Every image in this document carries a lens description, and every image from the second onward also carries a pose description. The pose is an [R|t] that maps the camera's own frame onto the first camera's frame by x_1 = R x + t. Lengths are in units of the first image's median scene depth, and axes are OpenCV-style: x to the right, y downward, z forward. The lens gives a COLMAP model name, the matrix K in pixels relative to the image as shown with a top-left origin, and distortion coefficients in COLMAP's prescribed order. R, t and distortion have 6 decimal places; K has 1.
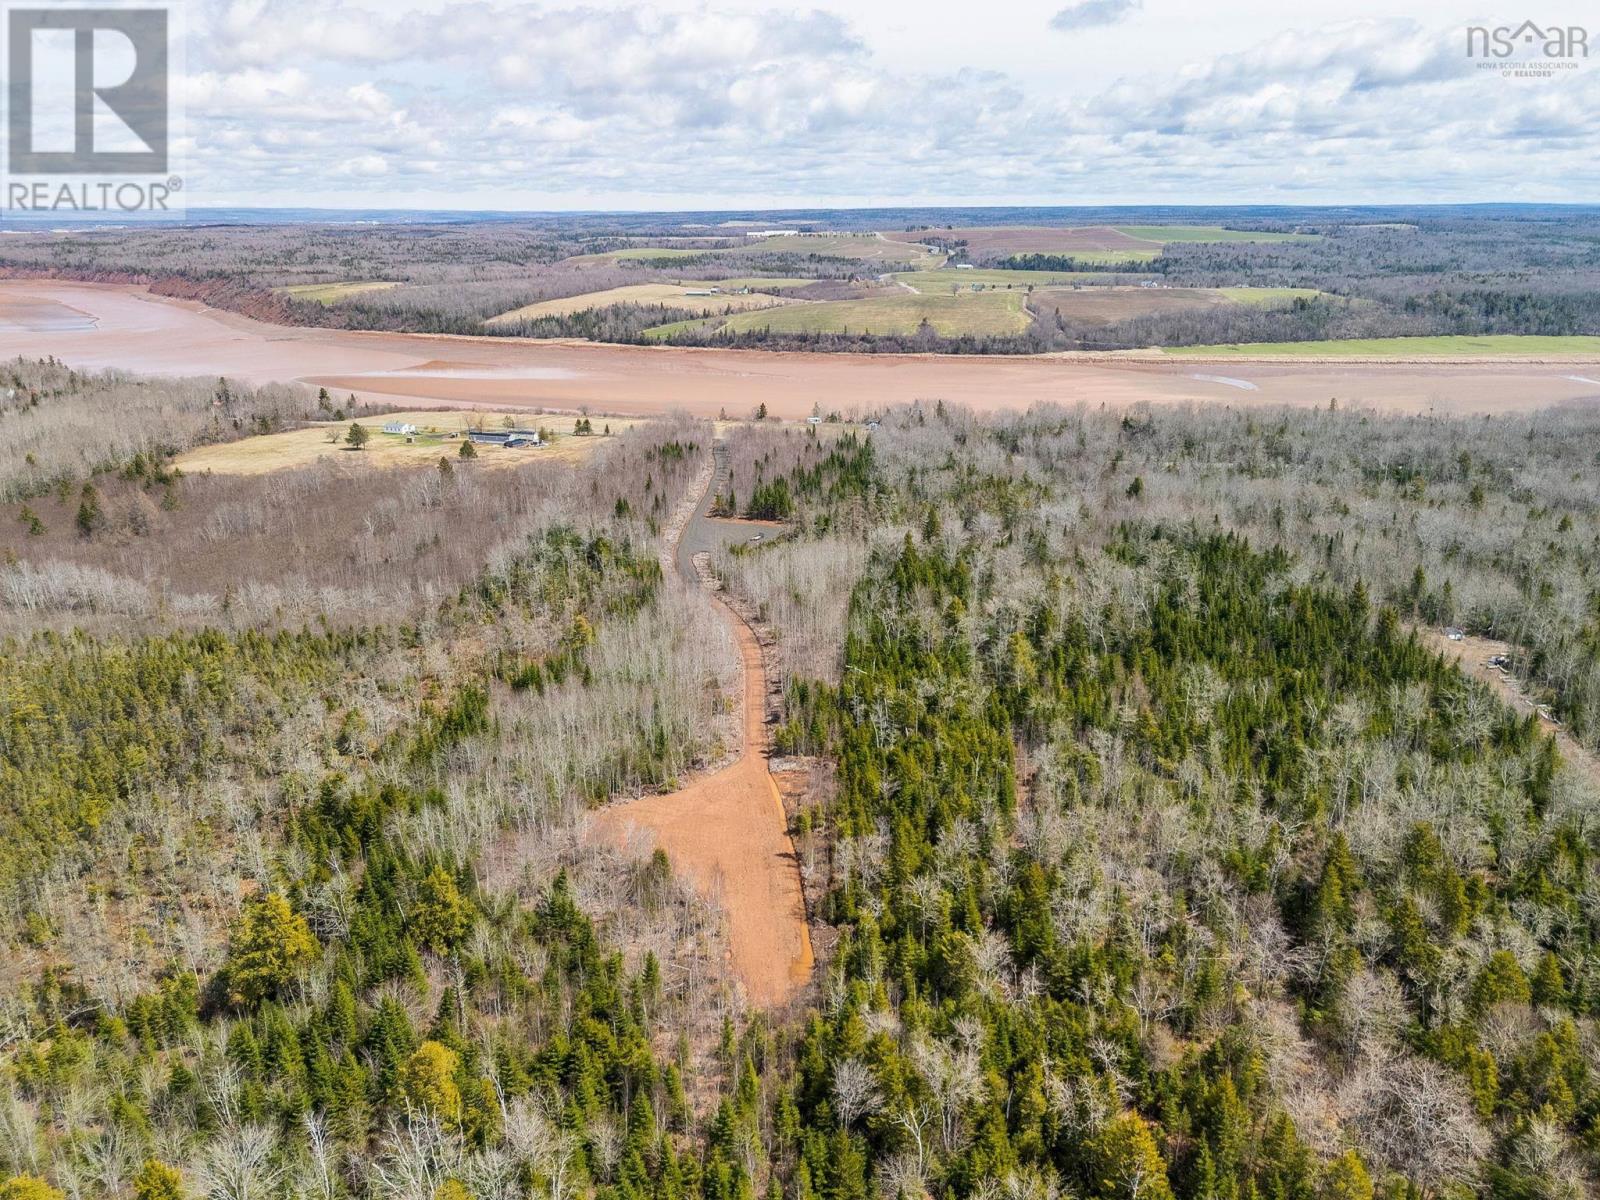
lens RADIAL K [[1178.3, 0, 800.0], [0, 1178.3, 600.0], [0, 0, 1]] dist [0.082699, -0.073438]
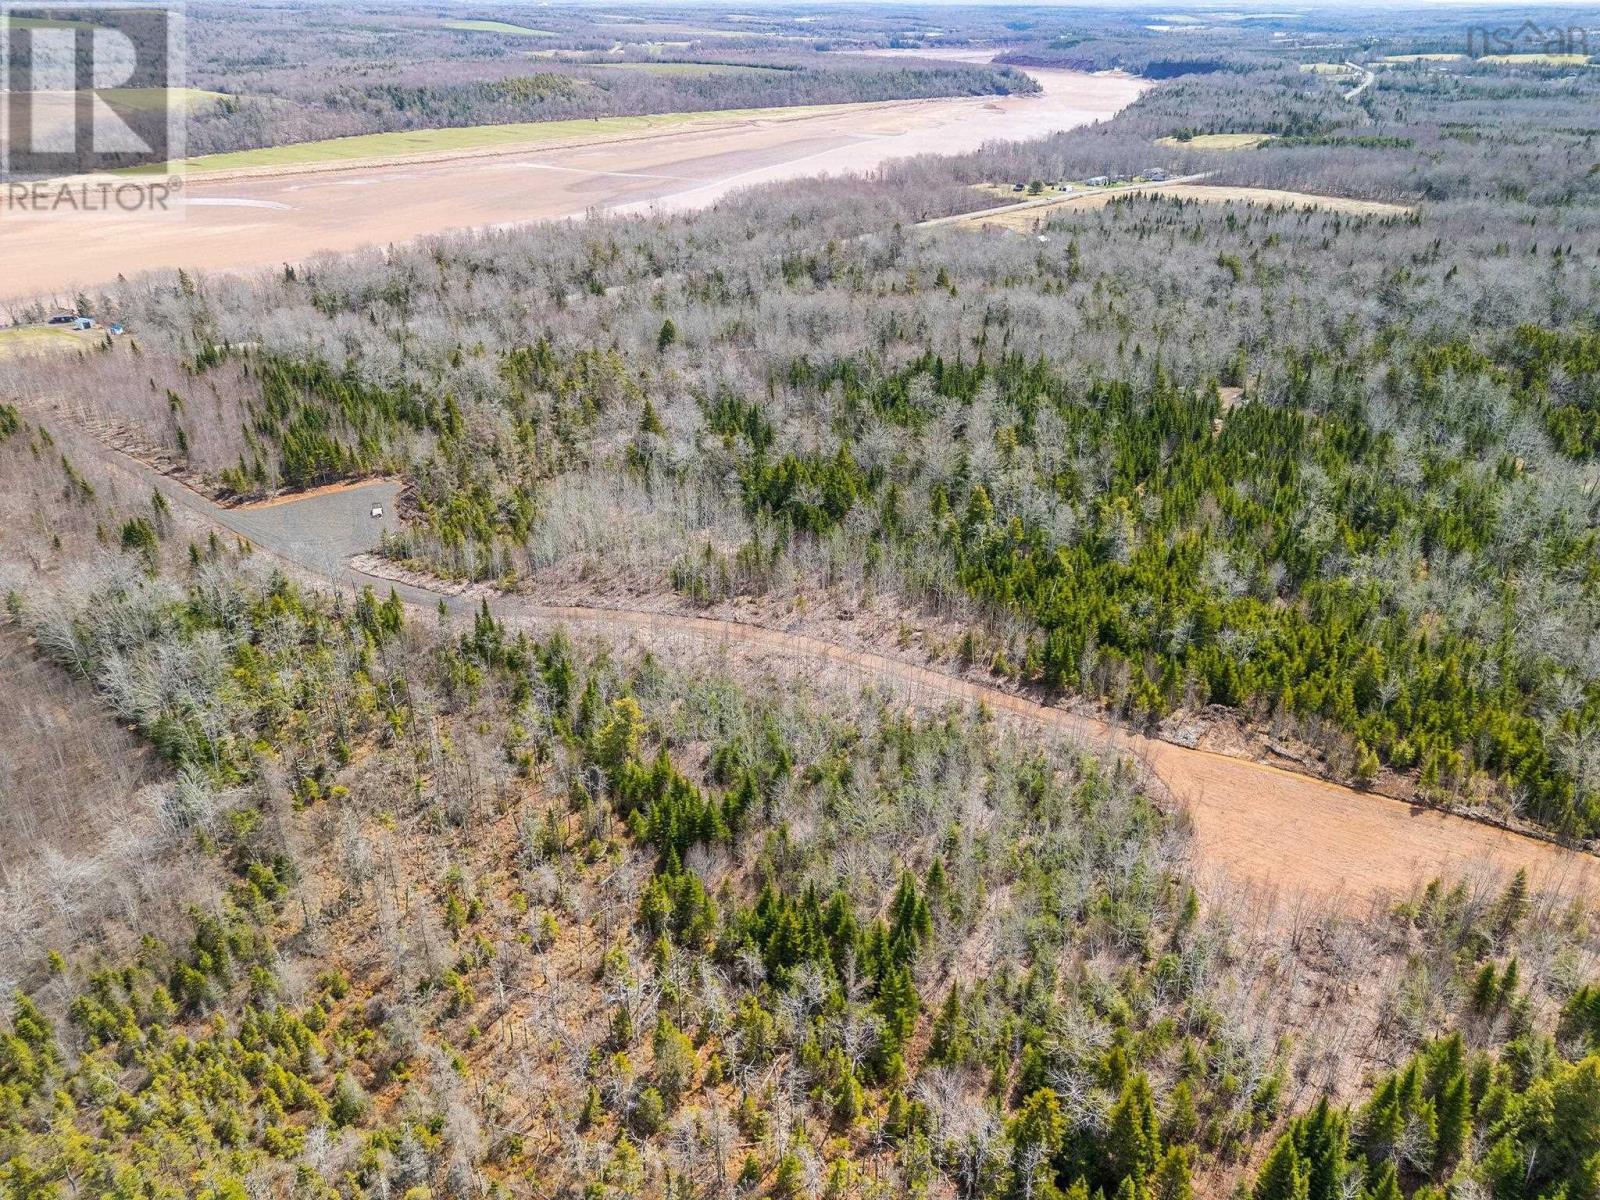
lens RADIAL K [[1178.3, 0, 800.0], [0, 1178.3, 600.0], [0, 0, 1]] dist [0.082699, -0.073438]
pose [[0.585722, -0.361944, 0.725208, -0.119037], [0.248701, 0.931848, 0.264210, -0.036675], [-0.771413, 0.025606, 0.635820, 0.113962]]
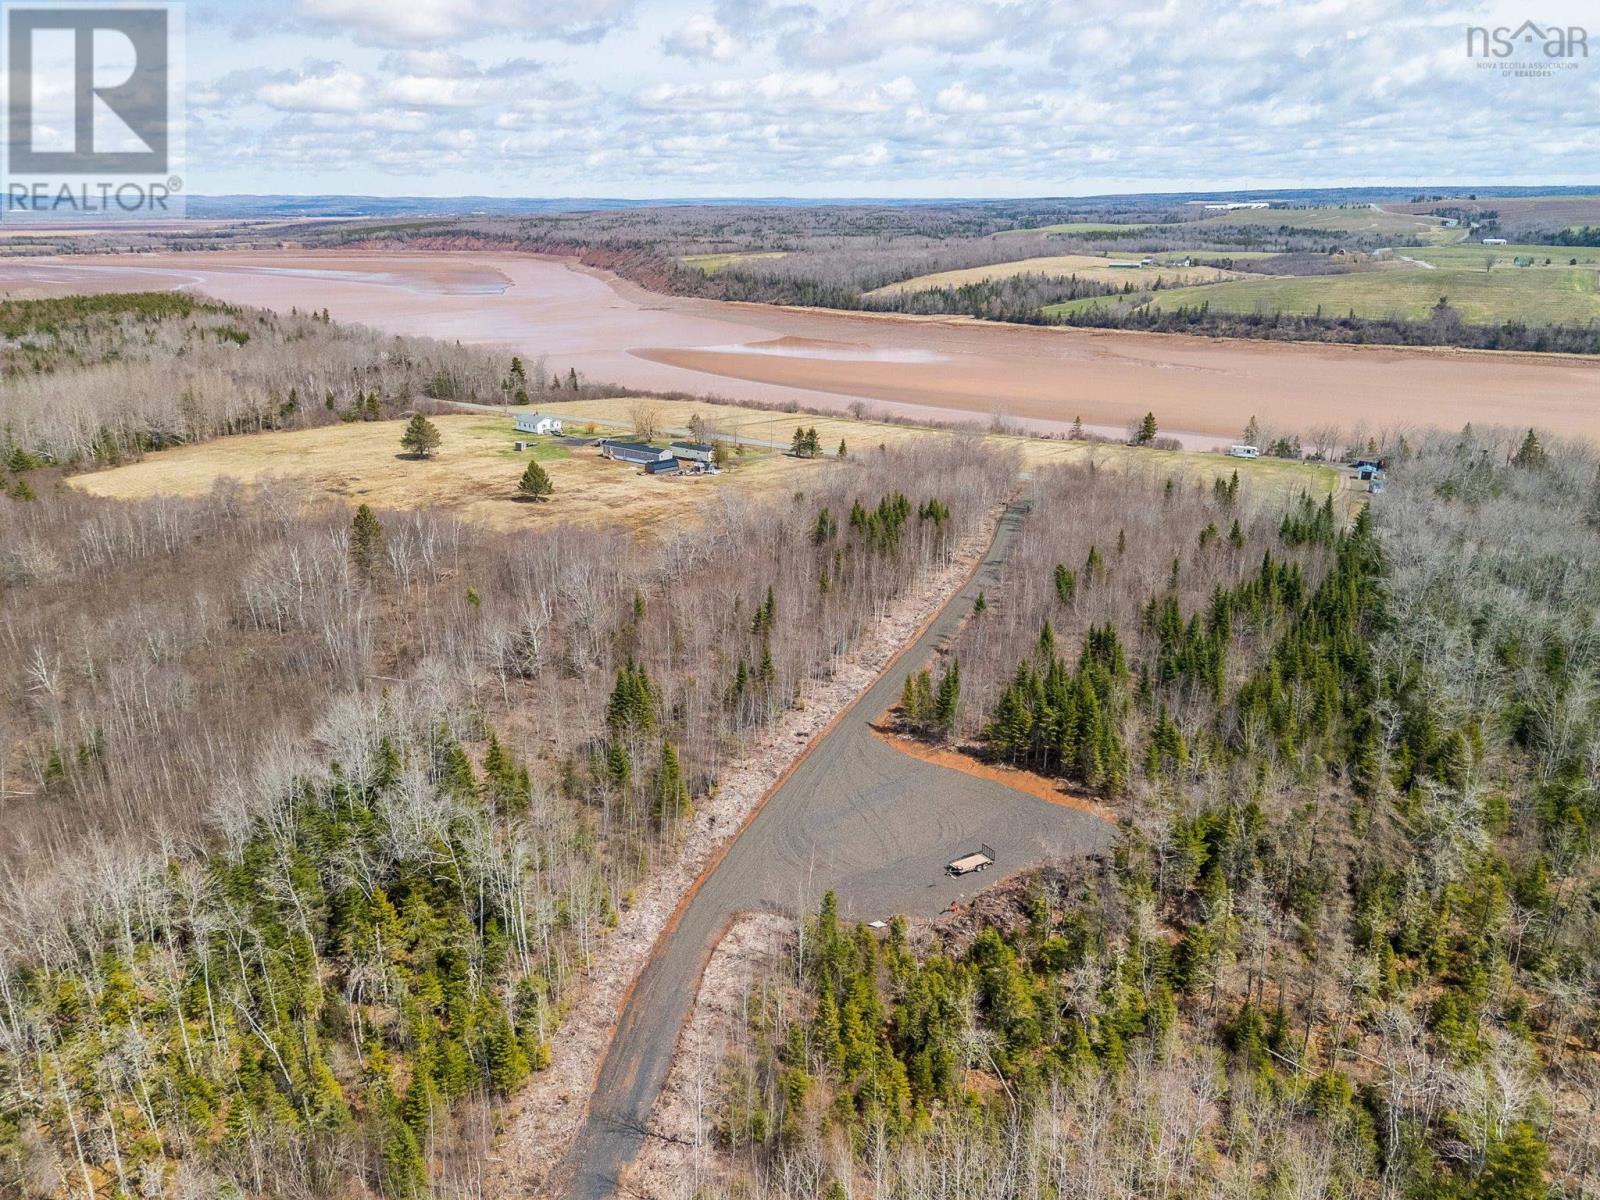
lens RADIAL K [[1176.4, 0, 802.0], [0, 1176.4, 599.7], [0, 0, 1]] dist [0.072765, -0.054645]
pose [[0.936037, 0.113617, -0.333057, 0.005465], [-0.110385, 0.993475, 0.028676, -0.037485], [0.334141, 0.009922, 0.942471, 0.202055]]
